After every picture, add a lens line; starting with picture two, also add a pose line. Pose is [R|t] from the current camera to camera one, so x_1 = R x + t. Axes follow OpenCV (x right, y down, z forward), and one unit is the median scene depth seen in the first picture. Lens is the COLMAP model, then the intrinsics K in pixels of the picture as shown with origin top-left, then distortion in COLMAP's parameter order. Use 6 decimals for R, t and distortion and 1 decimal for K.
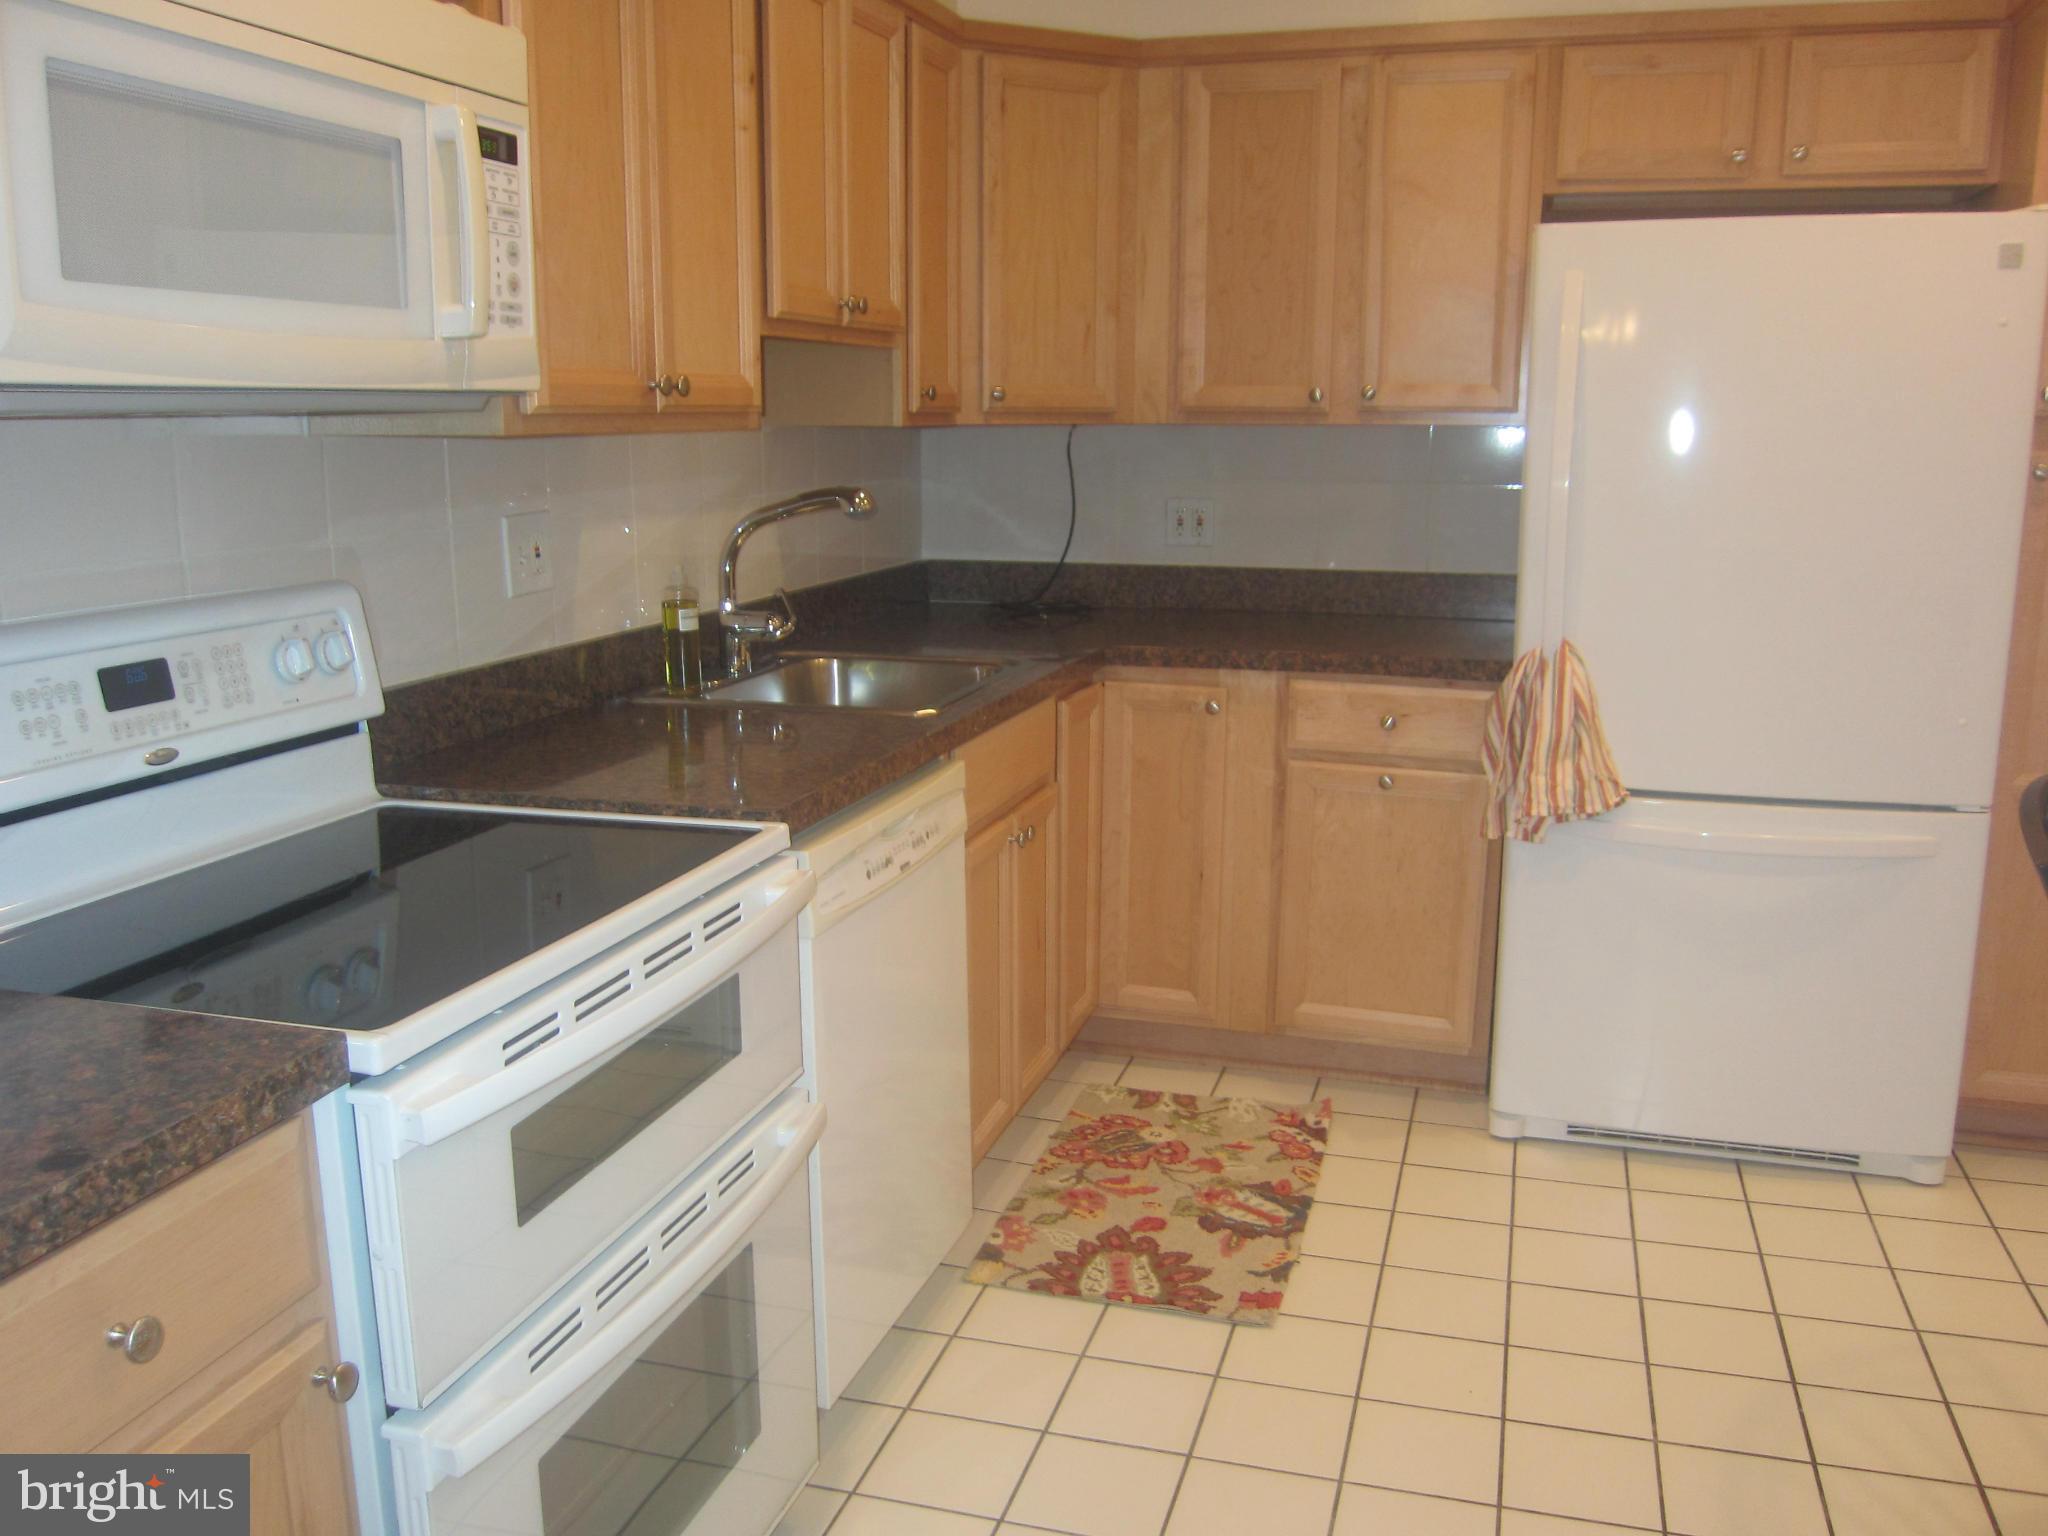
lens RADIAL K [[1709.7, 0, 1037.9], [0, 1709.7, 768.8], [0, 0, 1]] dist [-0.058102, 0.031257]
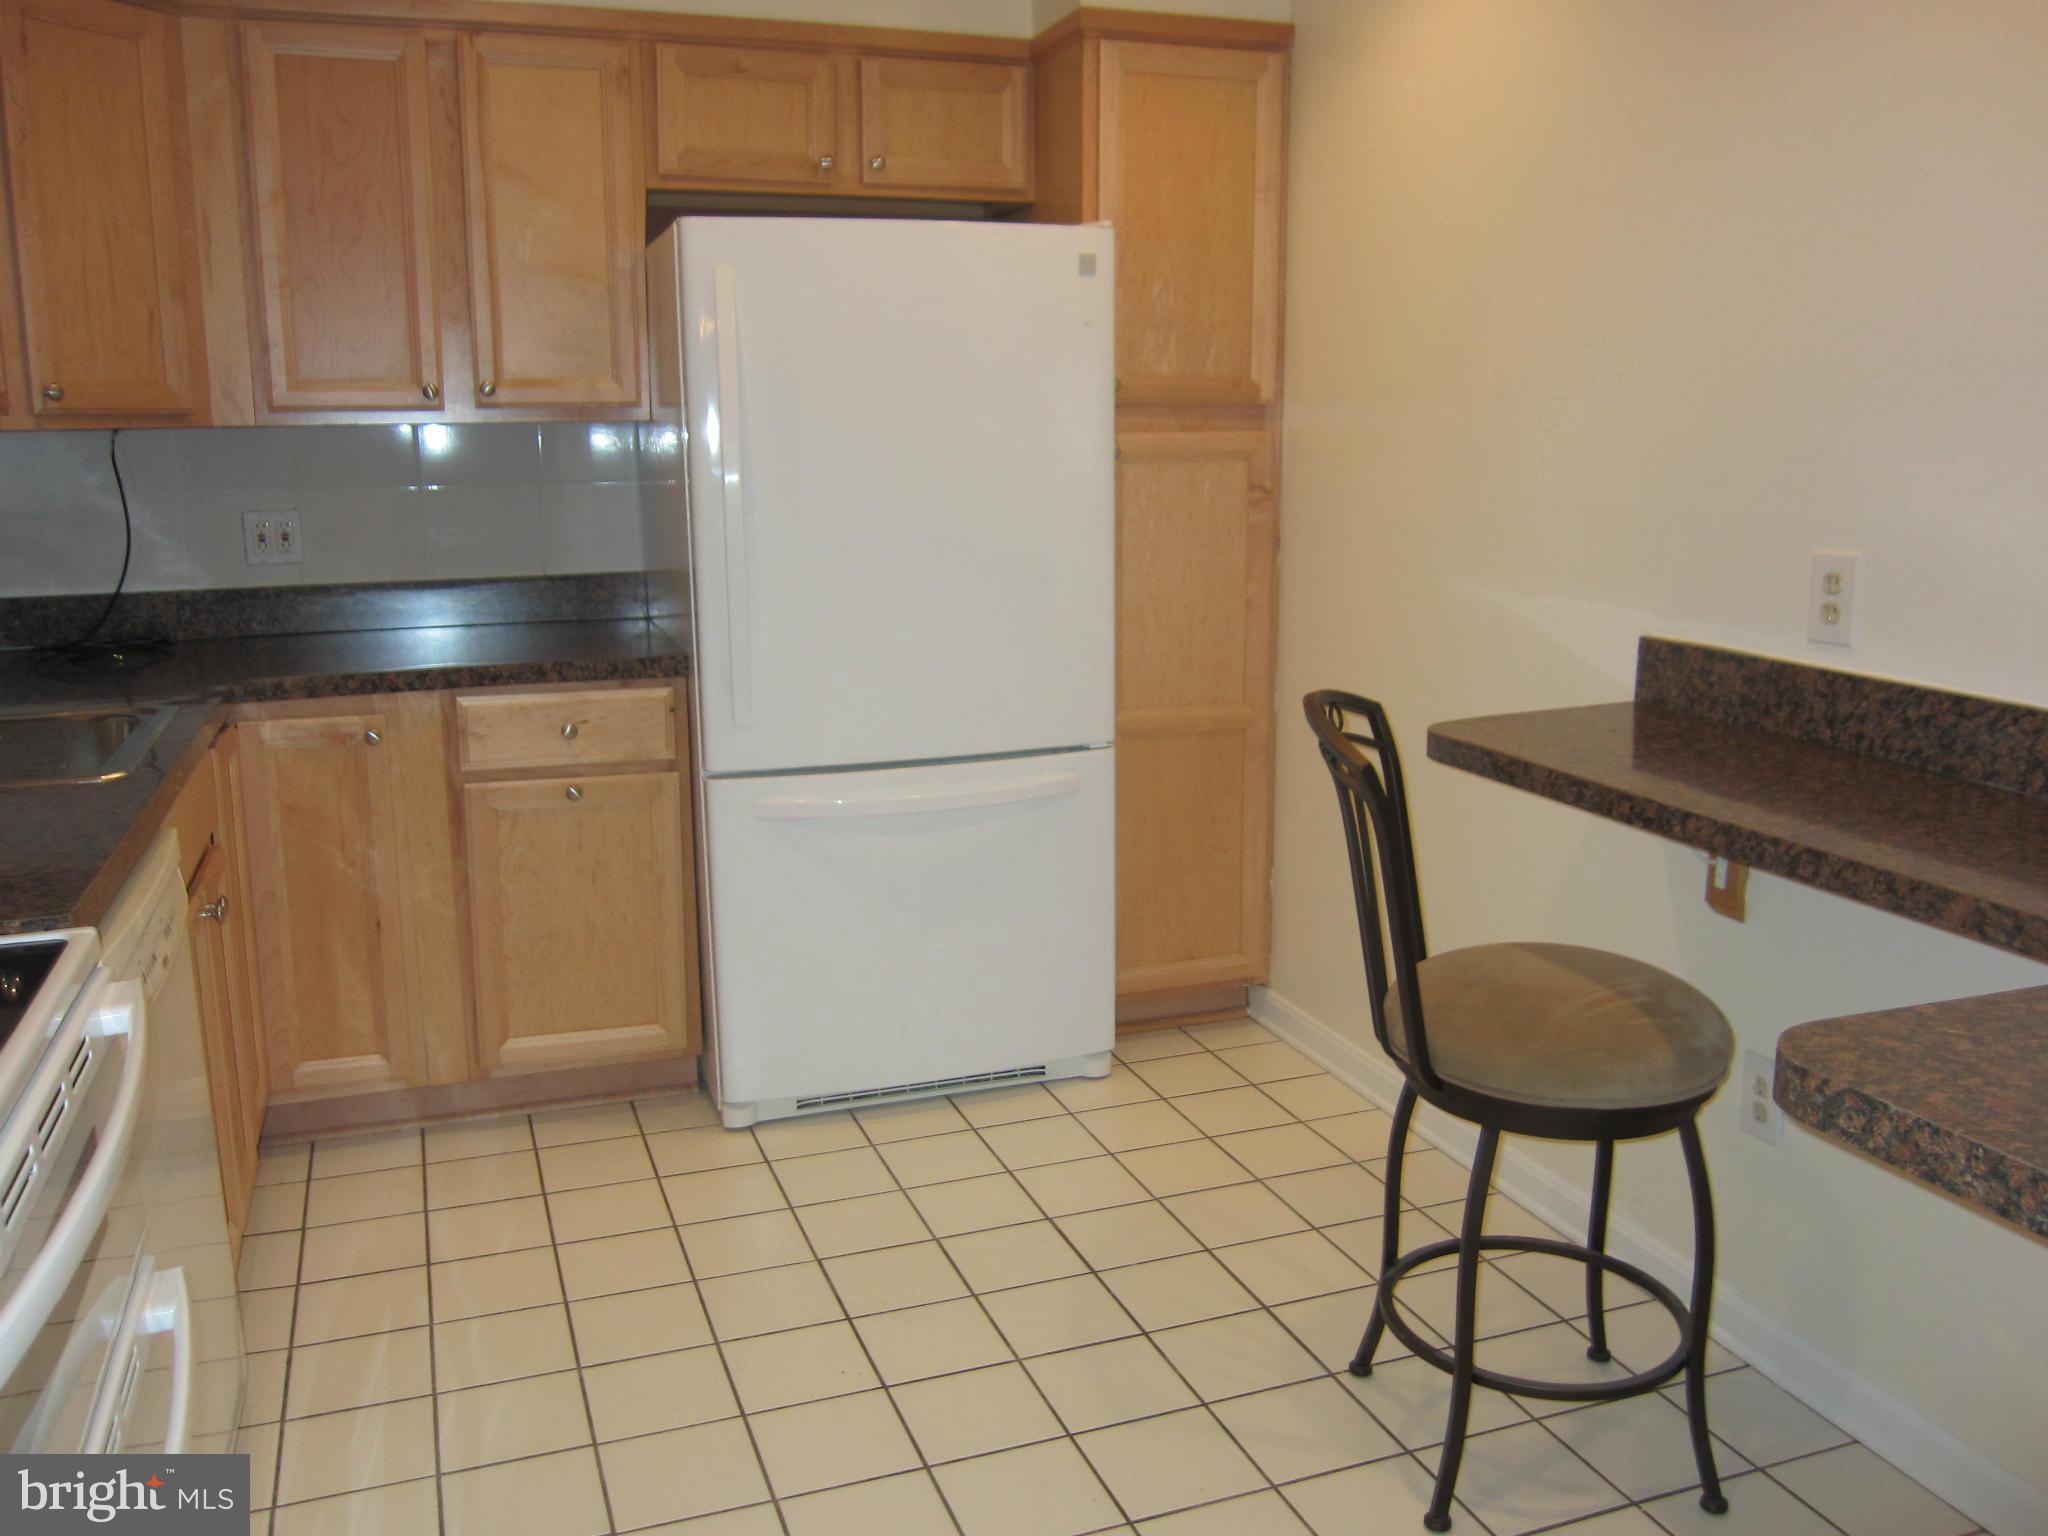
lens RADIAL K [[1709.7, 0, 1032.8], [0, 1709.7, 768.9], [0, 0, 1]] dist [-0.058102, 0.031257]
pose [[0.803750, -0.124949, 0.581698, -0.143222], [0.127916, 0.991126, 0.036148, -0.007196], [-0.581053, 0.045354, 0.812601, 0.071074]]
